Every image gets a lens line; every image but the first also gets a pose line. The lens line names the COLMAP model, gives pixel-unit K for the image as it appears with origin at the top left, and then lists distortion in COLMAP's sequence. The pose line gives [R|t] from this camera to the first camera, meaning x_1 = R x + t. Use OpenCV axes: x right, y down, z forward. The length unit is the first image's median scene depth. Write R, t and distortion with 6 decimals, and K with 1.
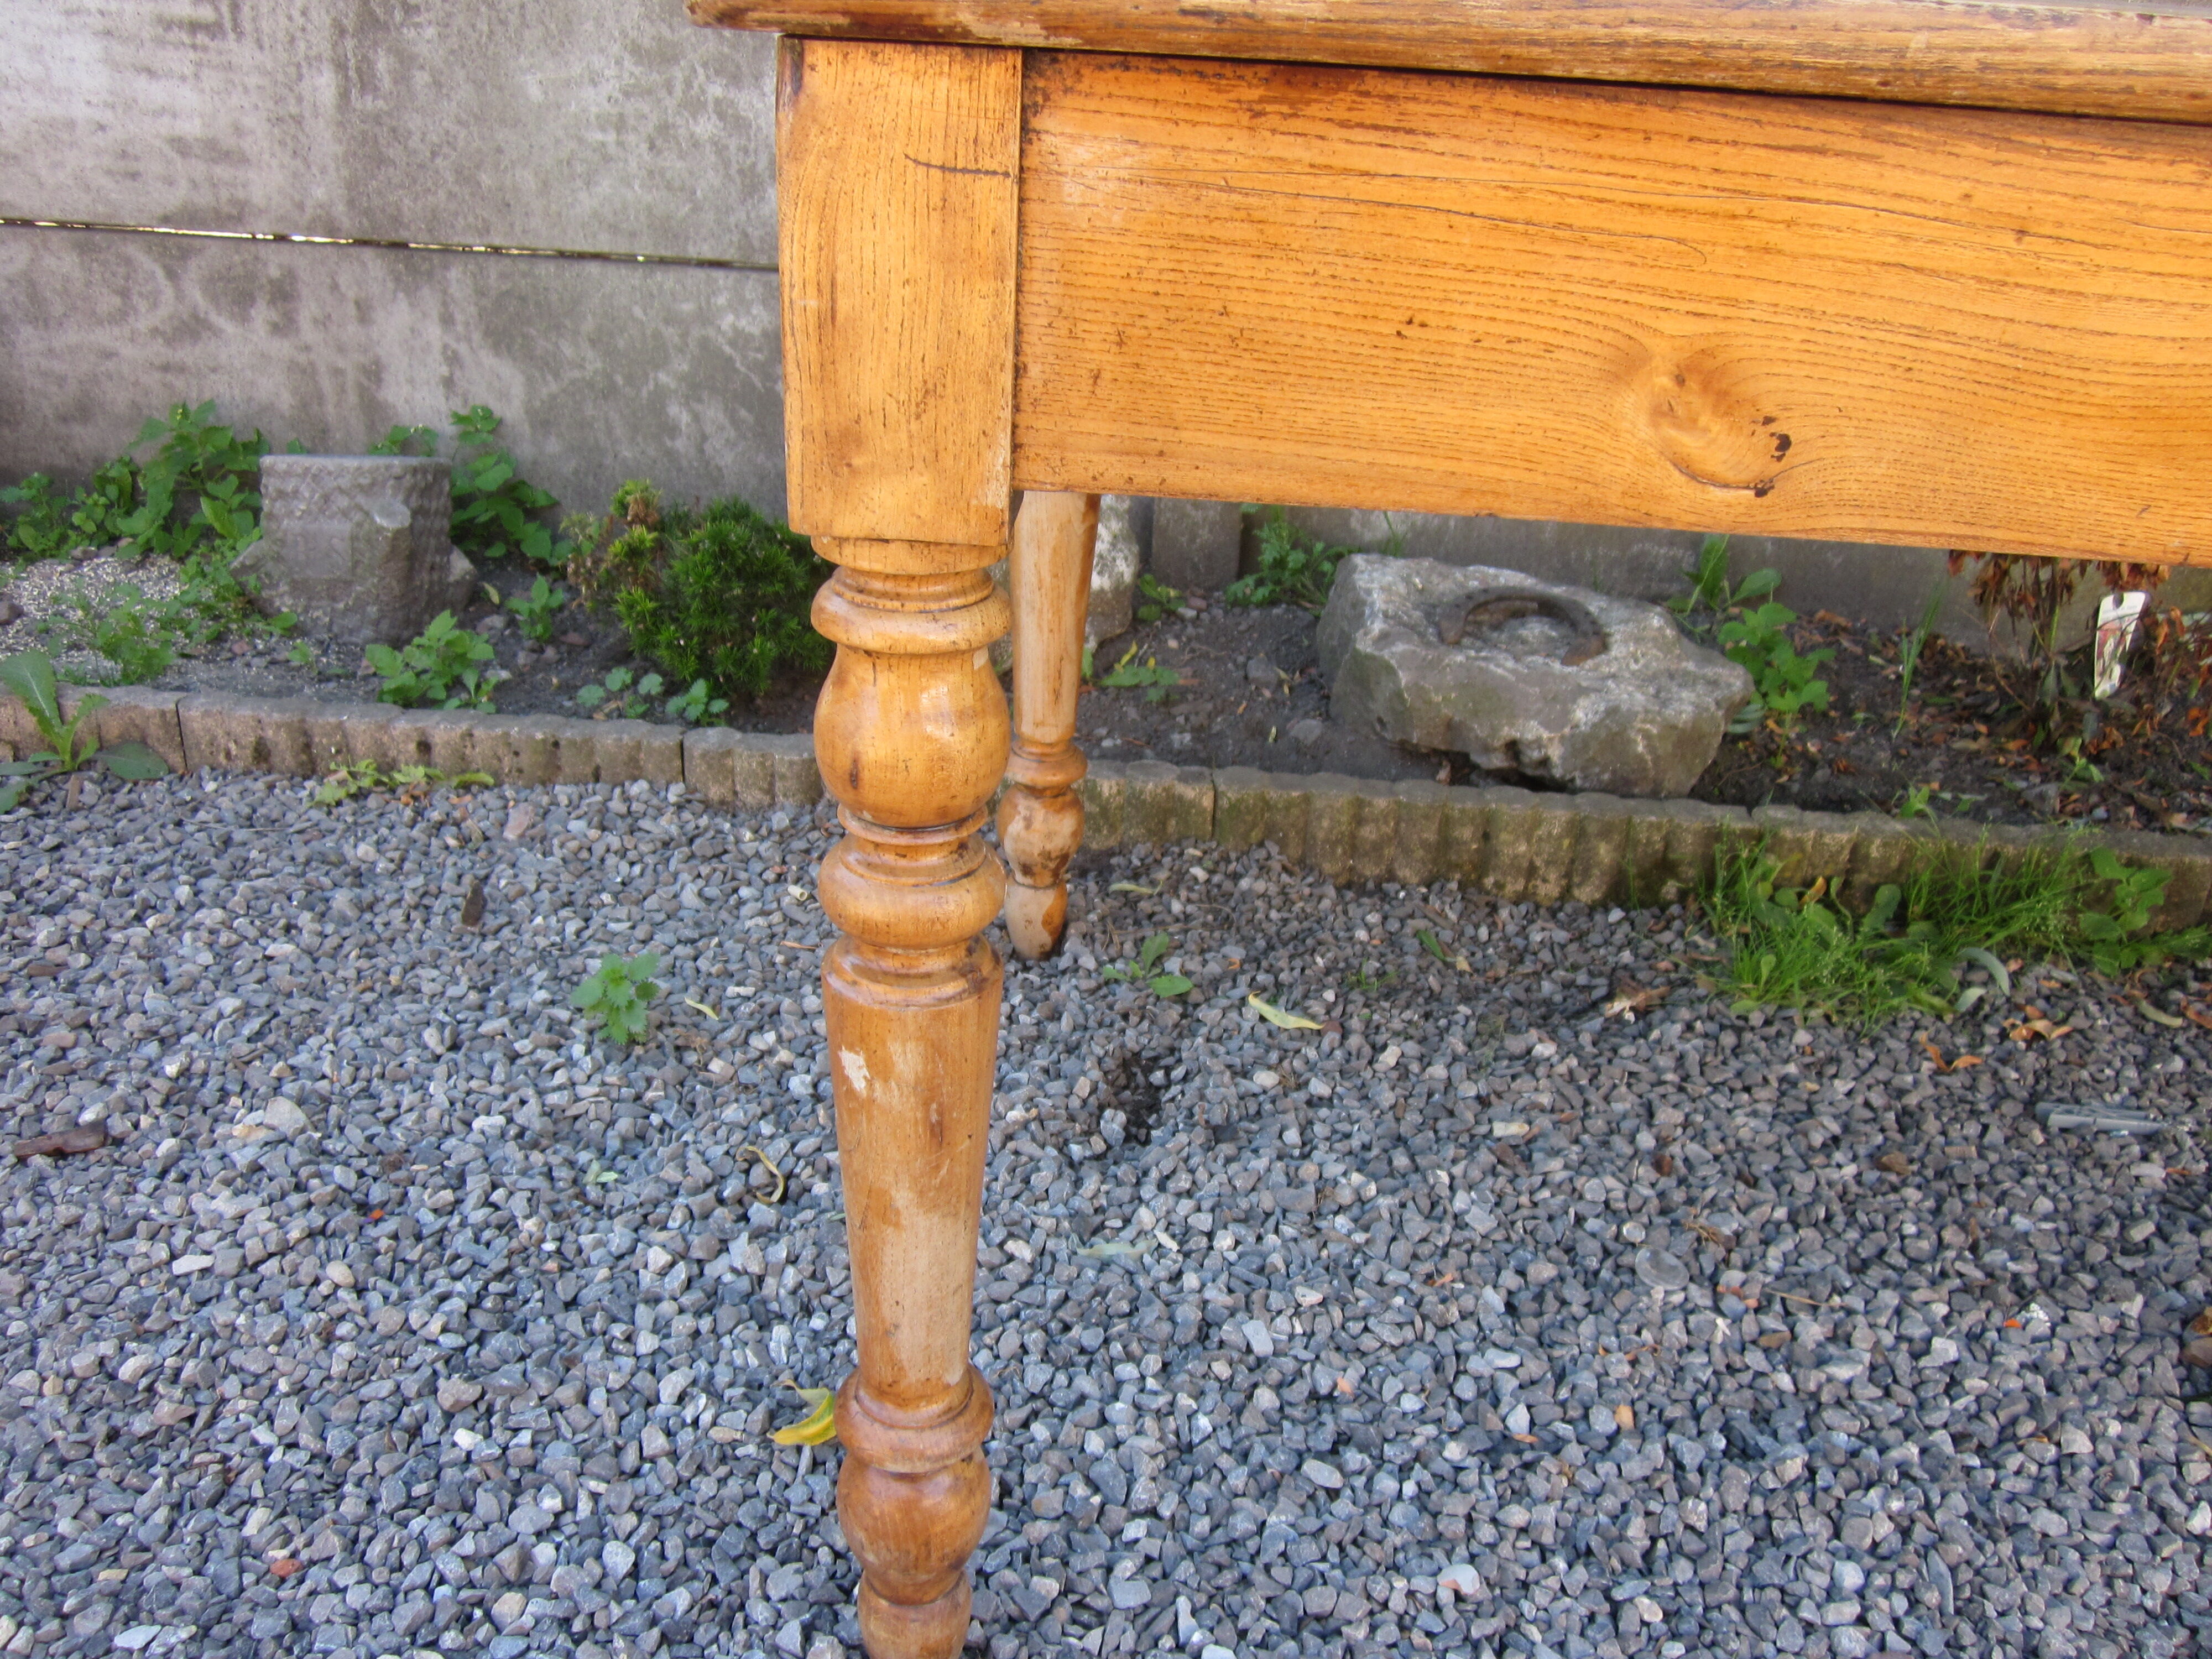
lens RADIAL K [[1836.1, 0, 1107.5], [0, 1836.1, 841.0], [0, 0, 1]] dist [-0.044703, 0.019715]
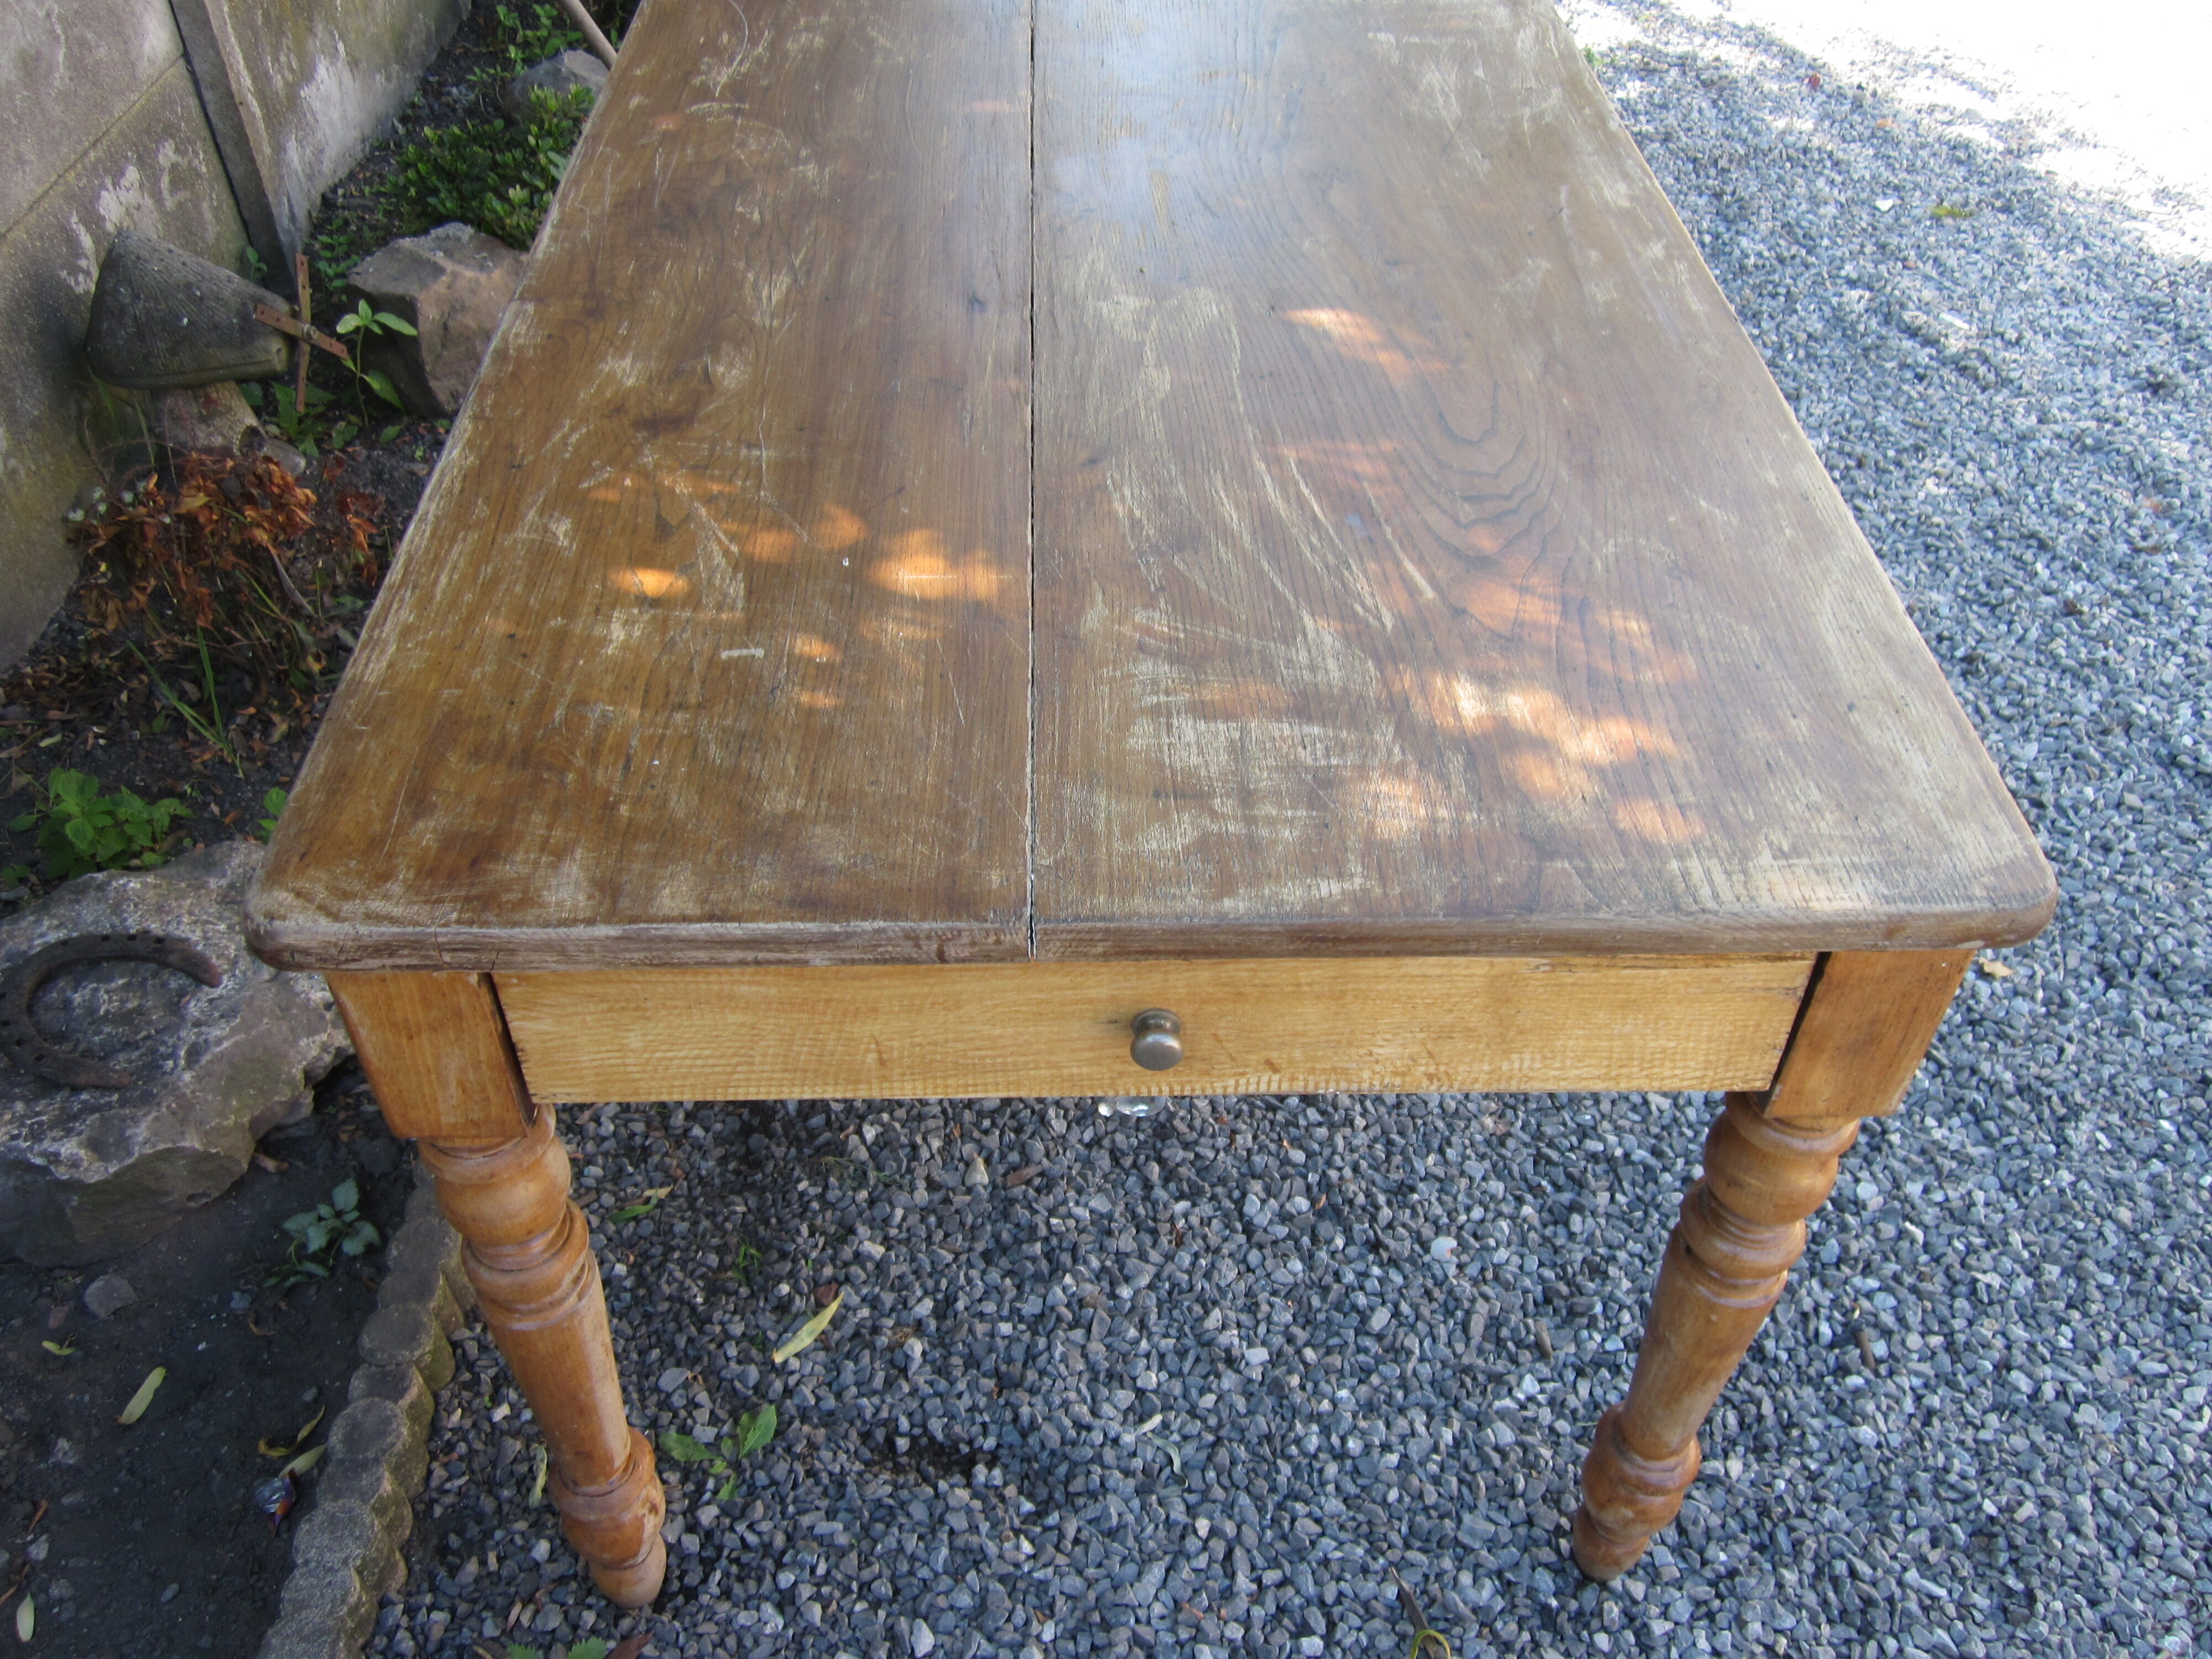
lens RADIAL K [[1836.1, 0, 1103.8], [0, 1836.1, 829.2], [0, 0, 1]] dist [-0.044703, 0.019715]
pose [[-0.076790, -0.714056, 0.695865, -0.580141], [0.433828, 0.604467, 0.668142, -0.929059], [-0.897717, 0.353192, 0.263361, 0.621734]]
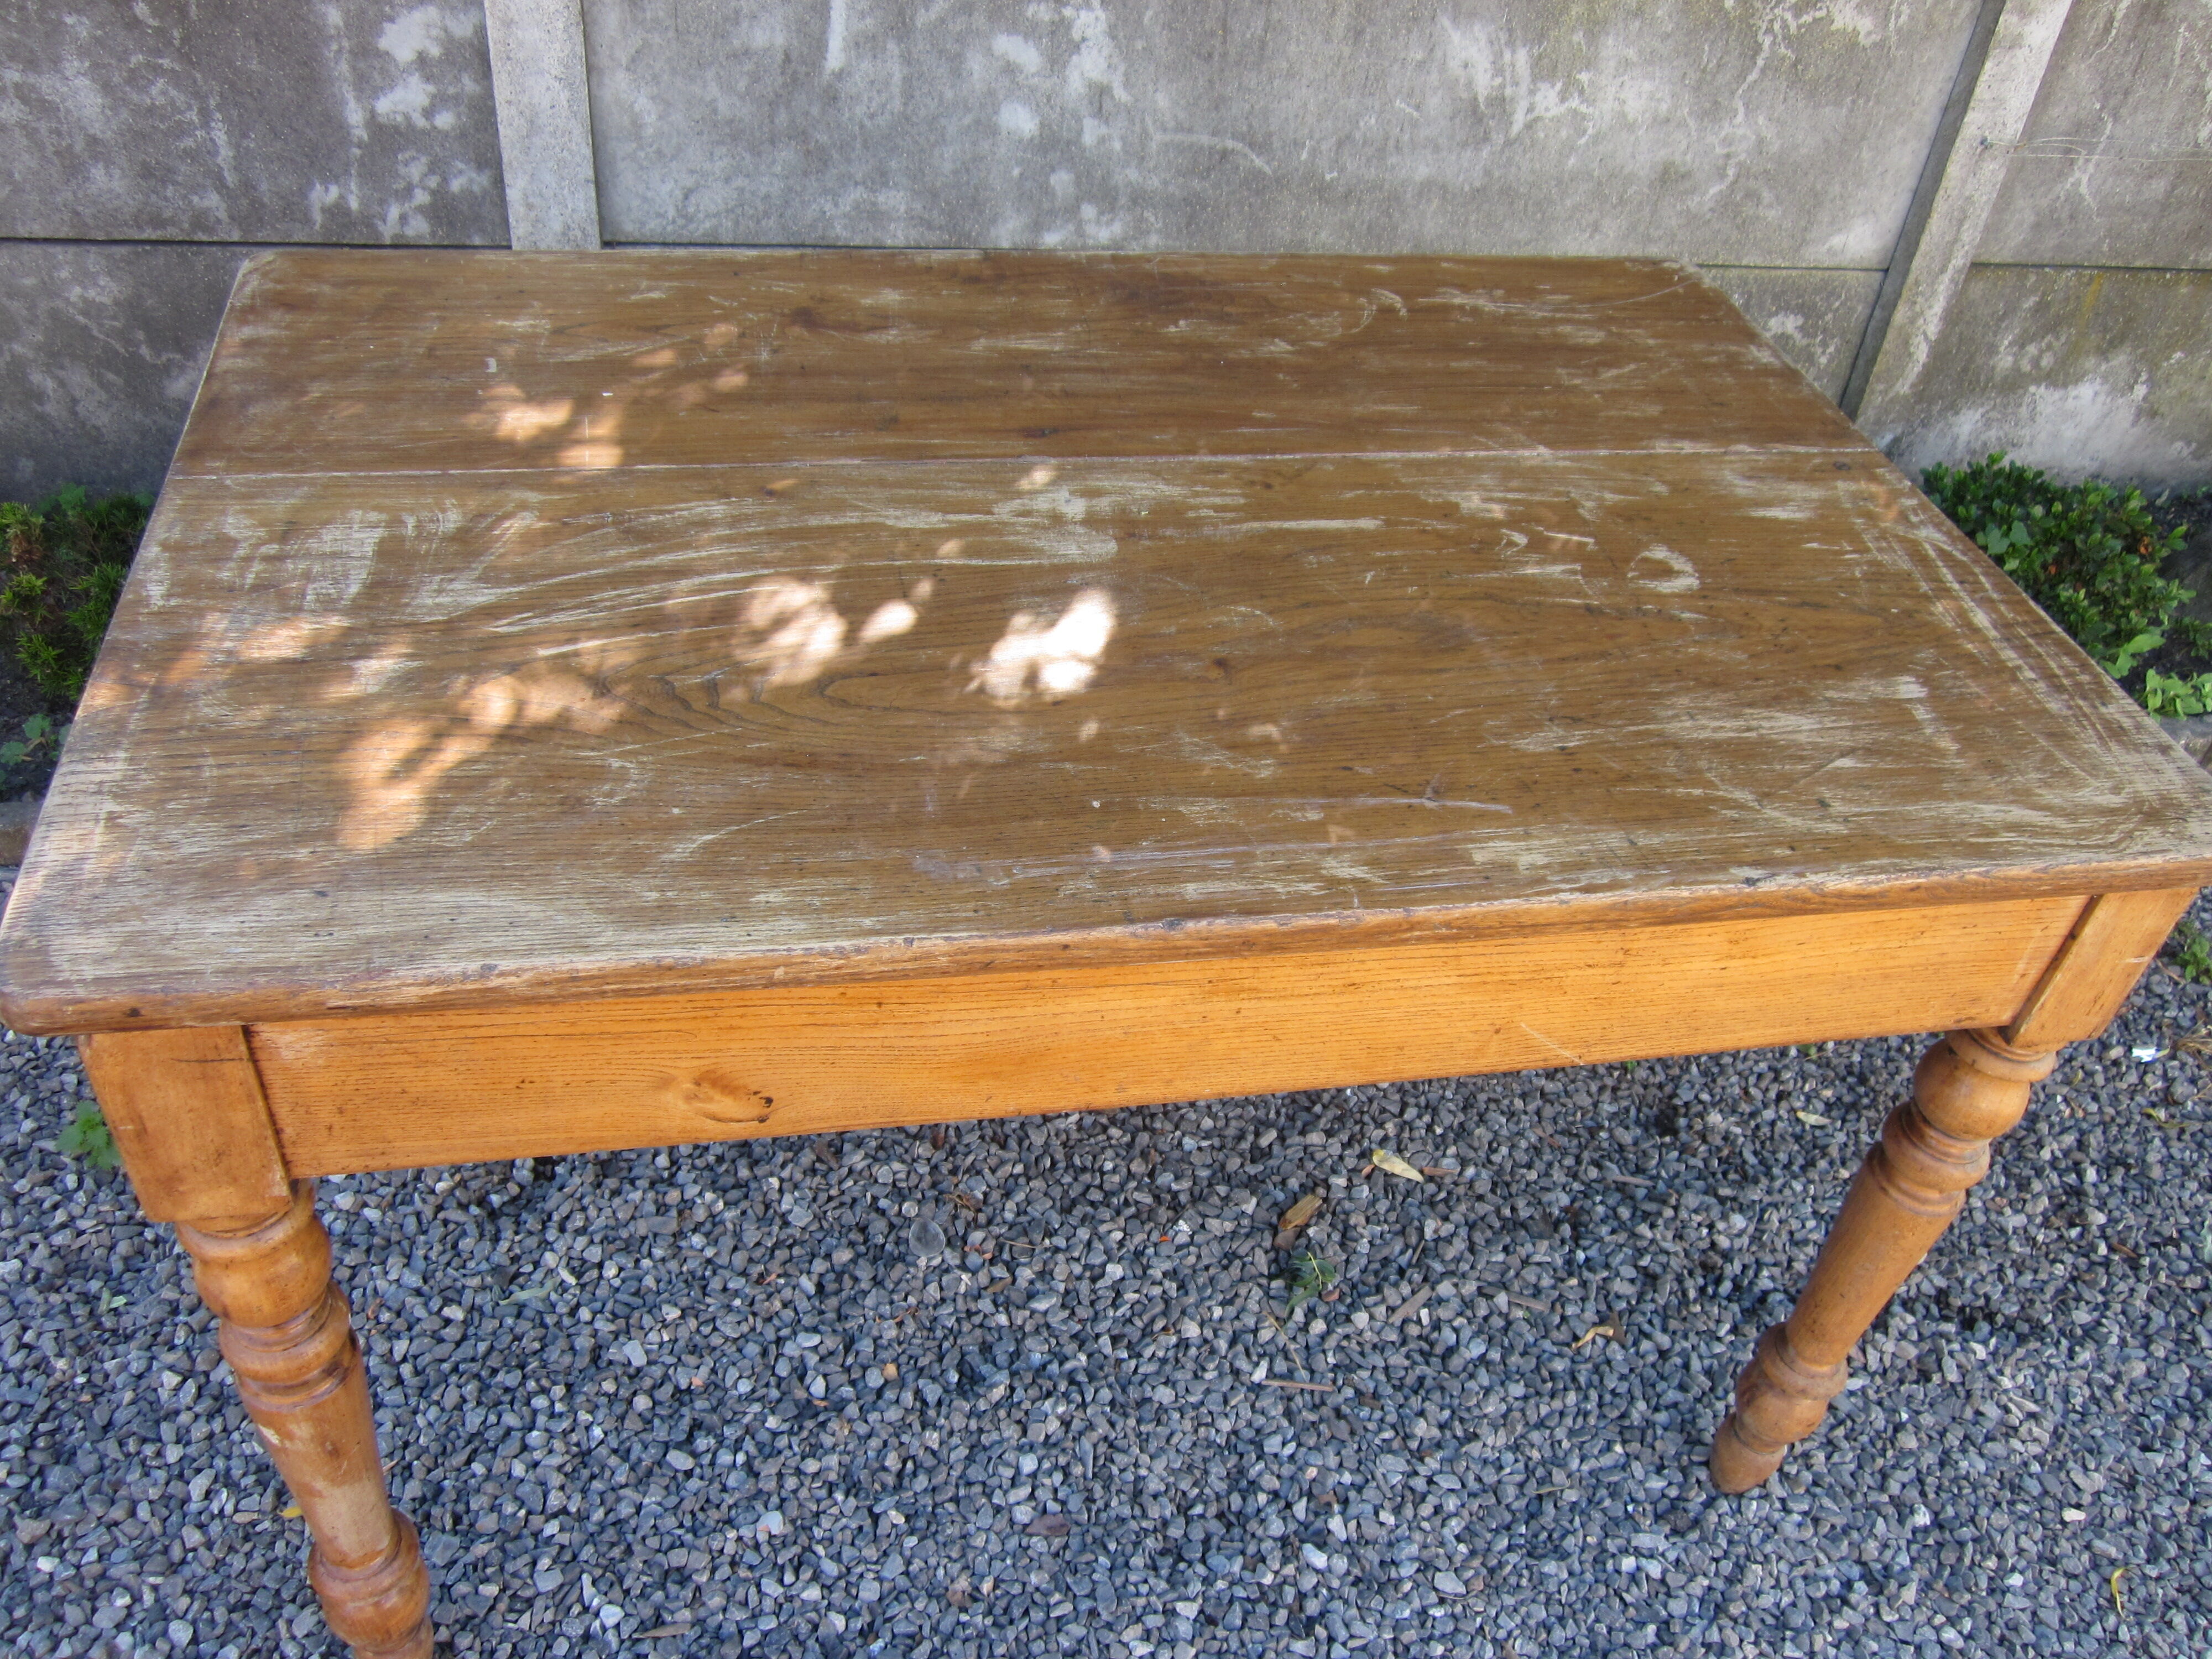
lens RADIAL K [[1836.1, 0, 1107.9], [0, 1836.1, 833.9], [0, 0, 1]] dist [-0.044703, 0.019715]
pose [[0.966545, -0.127956, 0.222300, 0.176286], [0.066709, 0.962259, 0.263832, -0.470010], [-0.247669, -0.240176, 0.938603, -0.320529]]
